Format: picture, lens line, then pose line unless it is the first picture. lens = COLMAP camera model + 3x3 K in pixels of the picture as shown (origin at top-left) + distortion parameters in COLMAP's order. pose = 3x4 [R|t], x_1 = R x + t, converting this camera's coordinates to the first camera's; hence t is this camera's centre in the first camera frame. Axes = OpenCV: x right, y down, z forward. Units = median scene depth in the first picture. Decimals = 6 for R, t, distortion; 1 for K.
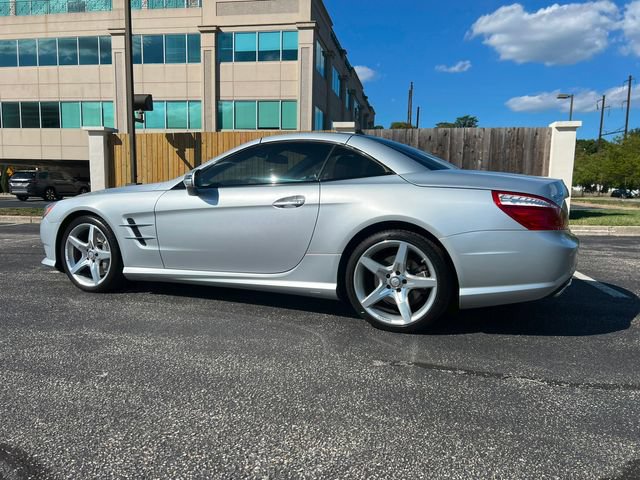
lens RADIAL K [[483.5, 0, 322.1], [0, 483.5, 242.1], [0, 0, 1]] dist [0.052960, -0.056076]
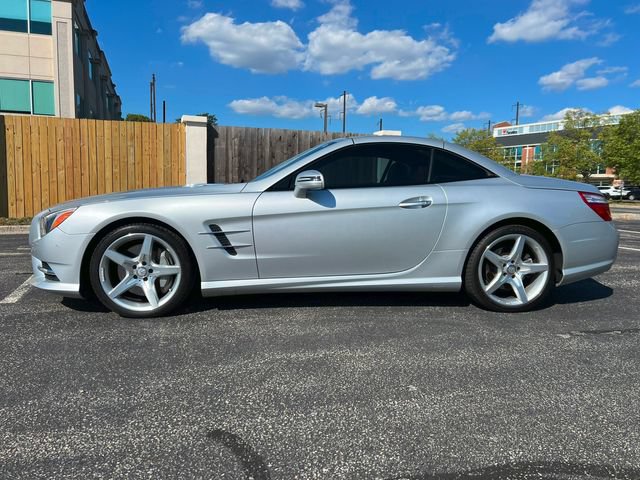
lens RADIAL K [[483.5, 0, 321.8], [0, 483.5, 240.8], [0, 0, 1]] dist [0.052960, -0.056076]
pose [[0.867791, -0.054236, 0.493961, -0.234772], [0.052220, 0.998475, 0.017891, -0.009272], [-0.494178, 0.010269, 0.869300, 0.057452]]
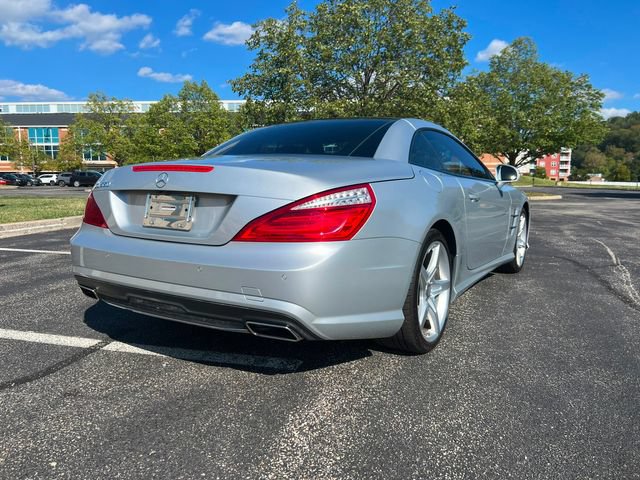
lens RADIAL K [[483.5, 0, 319.0], [0, 483.5, 241.9], [0, 0, 1]] dist [0.052960, -0.056076]
pose [[0.092332, -0.141898, 0.985566, -0.209676], [0.109973, 0.985192, 0.131541, -0.047960], [-0.989637, 0.096240, 0.106569, 0.386570]]
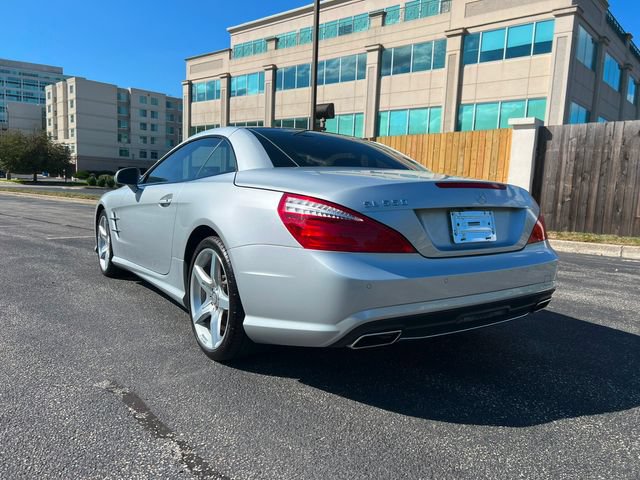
lens RADIAL K [[483.5, 0, 323.7], [0, 483.5, 242.3], [0, 0, 1]] dist [0.052960, -0.056076]
pose [[0.856617, 0.076167, -0.510300, 0.210483], [-0.082949, 0.996509, 0.009496, -0.011076], [0.509241, 0.034194, 0.859944, 0.103282]]
